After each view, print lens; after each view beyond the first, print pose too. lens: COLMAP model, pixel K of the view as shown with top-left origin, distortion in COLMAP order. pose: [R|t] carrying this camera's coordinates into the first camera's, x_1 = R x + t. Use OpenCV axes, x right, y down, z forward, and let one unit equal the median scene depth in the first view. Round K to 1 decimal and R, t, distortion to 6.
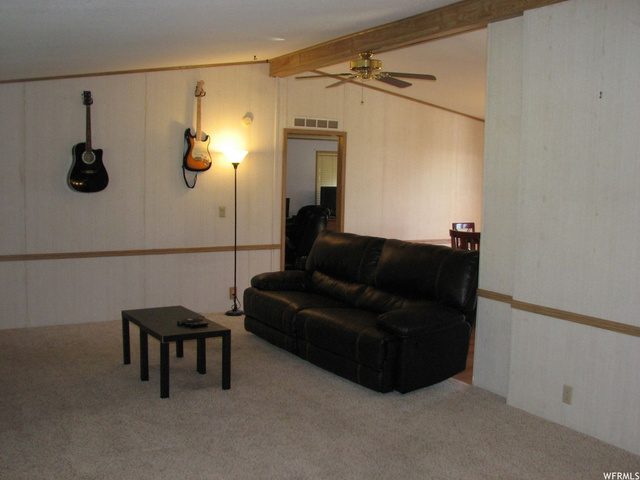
lens RADIAL K [[710.2, 0, 318.8], [0, 710.2, 219.6], [0, 0, 1]] dist [-0.094938, 0.005464]
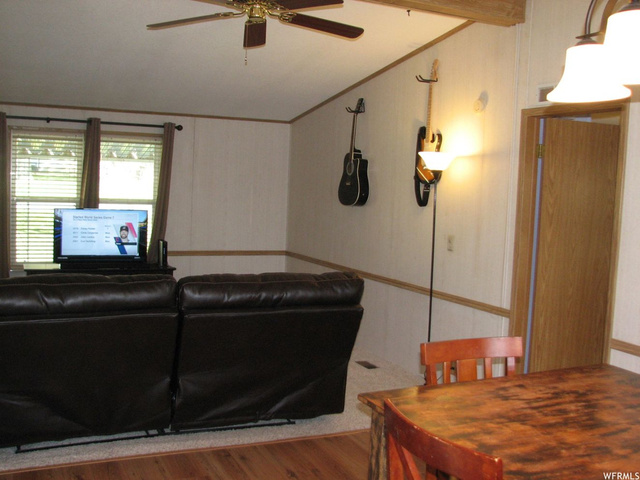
lens RADIAL K [[710.2, 0, 318.8], [0, 710.2, 219.6], [0, 0, 1]] dist [-0.094938, 0.005464]
pose [[-0.102122, 0.027980, -0.994378, 0.592305], [-0.104871, 0.993731, 0.038732, -0.047073], [0.989229, 0.108237, -0.098547, 0.973361]]
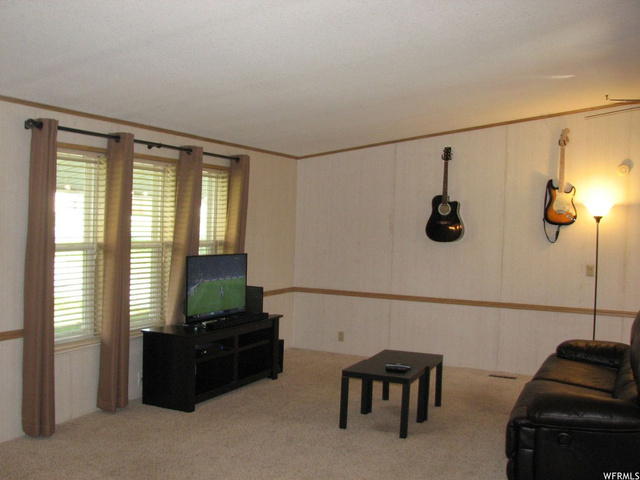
lens RADIAL K [[710.2, 0, 318.8], [0, 710.2, 219.6], [0, 0, 1]] dist [-0.094938, 0.005464]
pose [[0.579021, 0.007092, -0.815282, 0.403604], [-0.081965, 0.995403, -0.049553, -0.003344], [0.811182, 0.095517, 0.576940, 0.208279]]
